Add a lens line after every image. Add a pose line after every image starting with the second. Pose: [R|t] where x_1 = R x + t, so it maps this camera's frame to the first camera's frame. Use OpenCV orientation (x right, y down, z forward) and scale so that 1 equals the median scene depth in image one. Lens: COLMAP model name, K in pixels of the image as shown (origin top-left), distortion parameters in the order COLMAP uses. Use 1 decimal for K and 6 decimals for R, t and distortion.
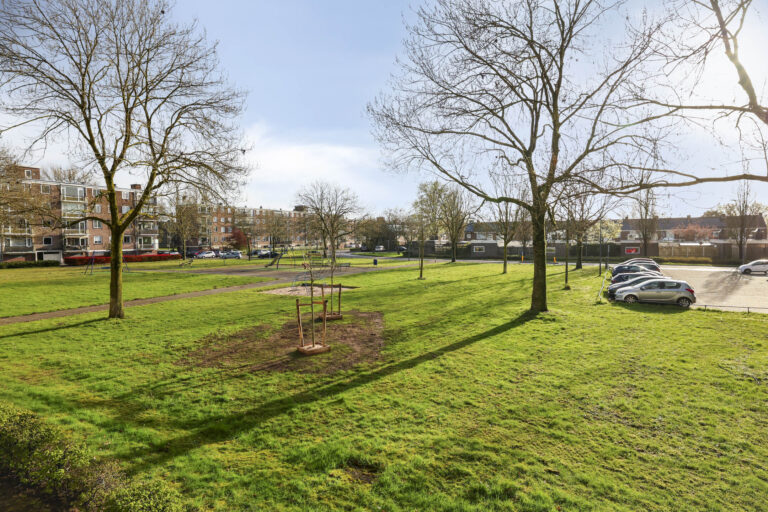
lens RADIAL K [[411.5, 0, 384.0], [0, 411.5, 256.0], [0, 0, 1]] dist [-0.002659, 0.000741]
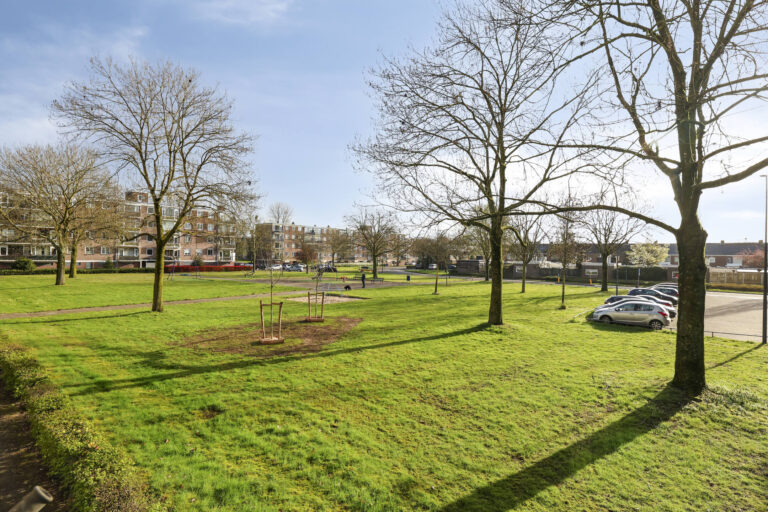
lens RADIAL K [[390.5, 0, 384.0], [0, 390.5, 256.0], [0, 0, 1]] dist [-0.007077, 0.001354]
pose [[0.984476, 0.024455, -0.173806, 0.164977], [-0.032128, 0.998623, -0.041473, 0.002788], [0.172553, 0.046414, 0.983906, -0.055204]]
